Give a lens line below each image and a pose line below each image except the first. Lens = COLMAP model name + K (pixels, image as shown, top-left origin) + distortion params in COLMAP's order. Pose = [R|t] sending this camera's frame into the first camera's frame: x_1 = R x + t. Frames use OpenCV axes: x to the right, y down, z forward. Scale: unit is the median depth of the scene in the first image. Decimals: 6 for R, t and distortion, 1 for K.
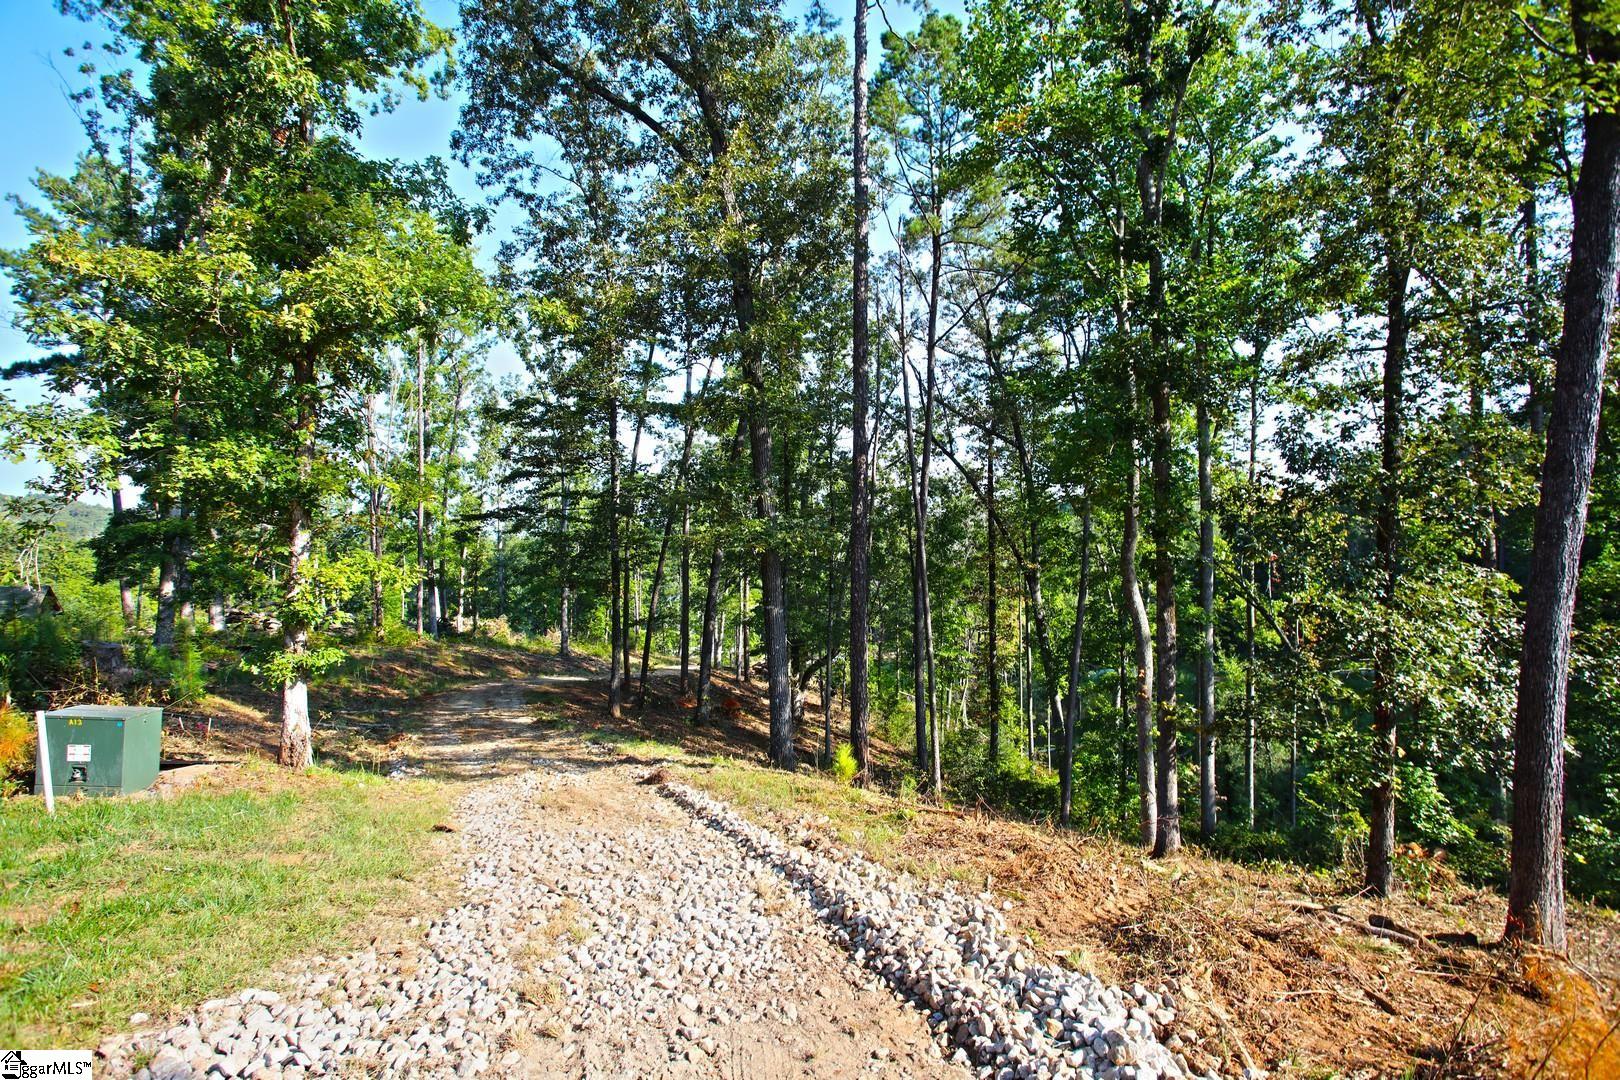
lens RADIAL K [[779.4, 0, 809.1], [0, 779.4, 547.3], [0, 0, 1]] dist [-0.071356, 0.027582]
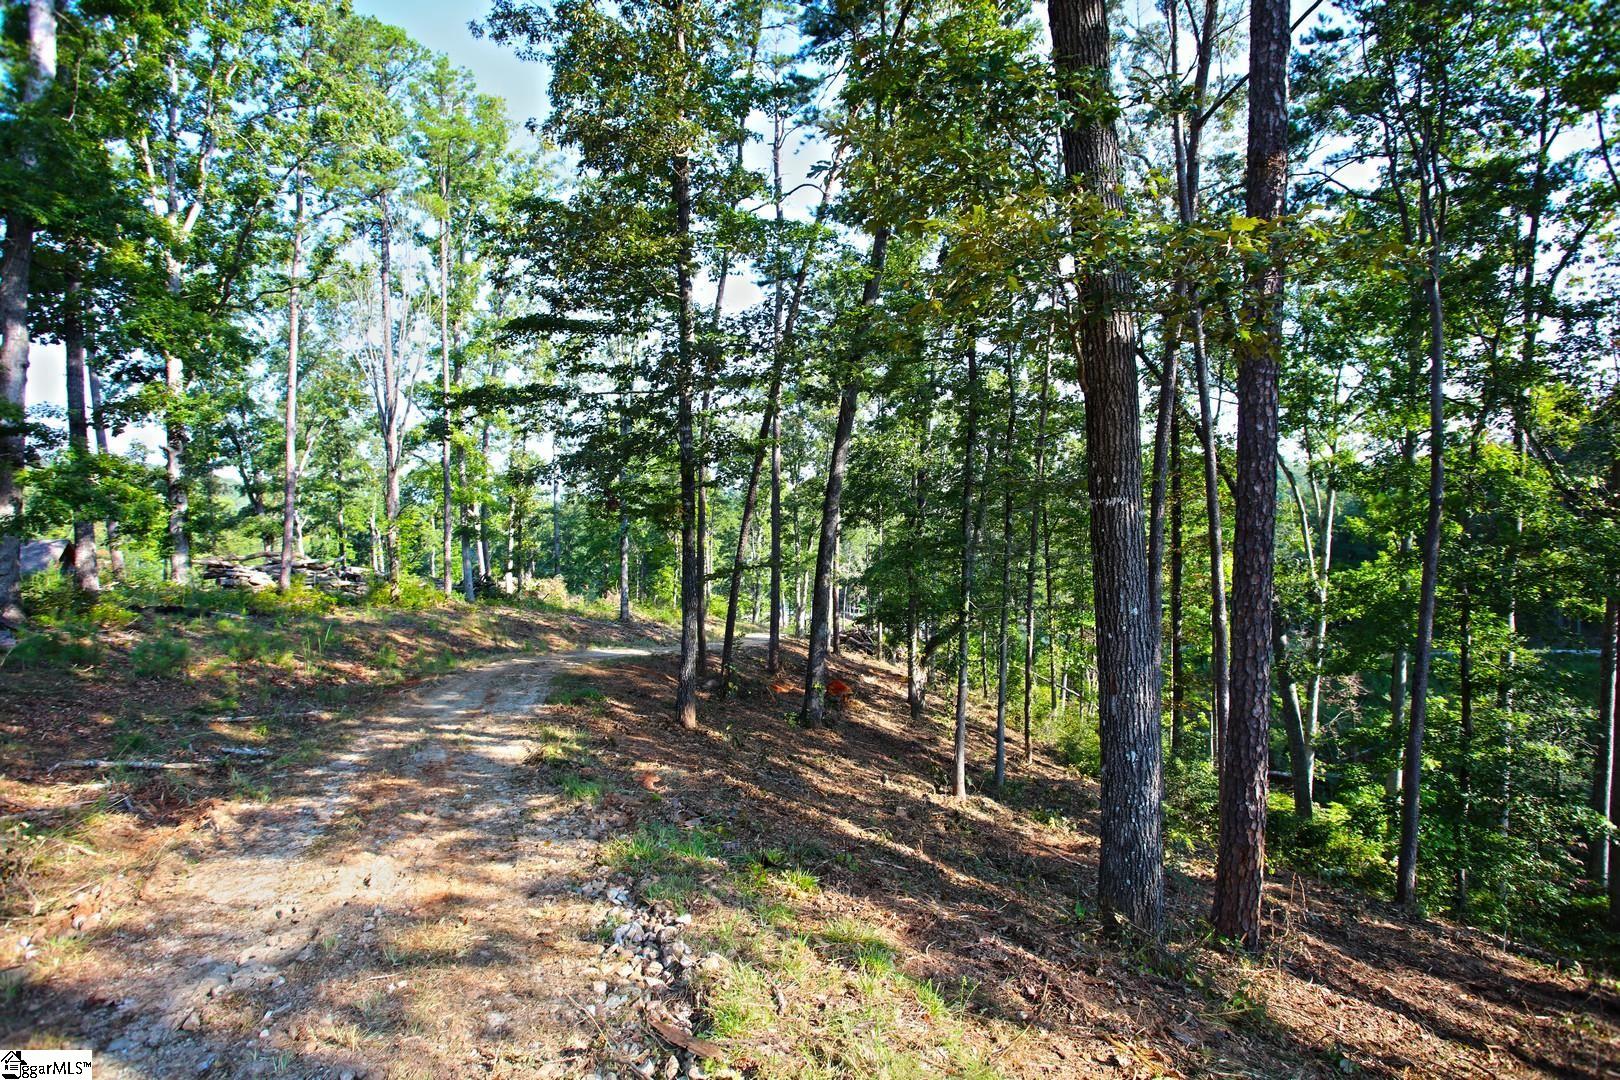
lens RADIAL K [[779.4, 0, 809.1], [0, 779.4, 547.3], [0, 0, 1]] dist [-0.071356, 0.027582]
pose [[0.996354, 0.002200, -0.085286, -0.070784], [0.001391, 0.999116, 0.042024, 0.037457], [0.085303, -0.041990, 0.995470, 0.277607]]
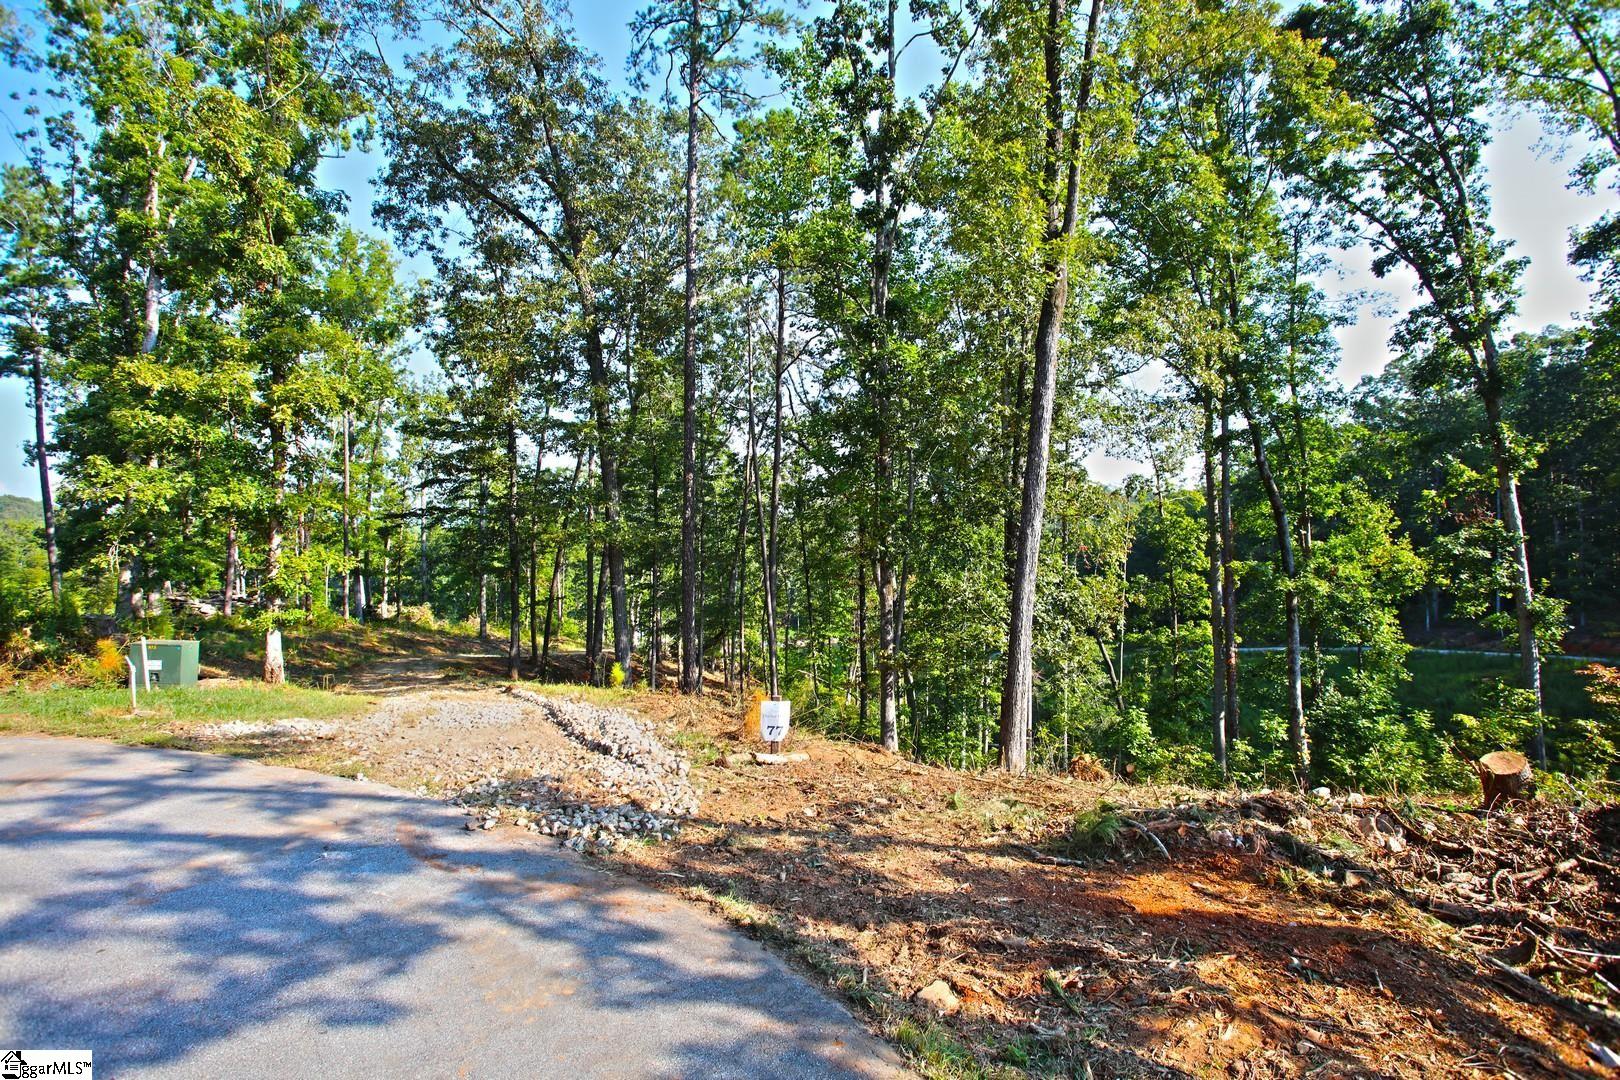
lens RADIAL K [[779.4, 0, 809.1], [0, 779.4, 547.3], [0, 0, 1]] dist [-0.071356, 0.027582]
pose [[0.996775, -0.001132, 0.080244, 0.077809], [0.000028, 0.999905, 0.013754, -0.004349], [-0.080252, -0.013707, 0.996680, -0.166405]]
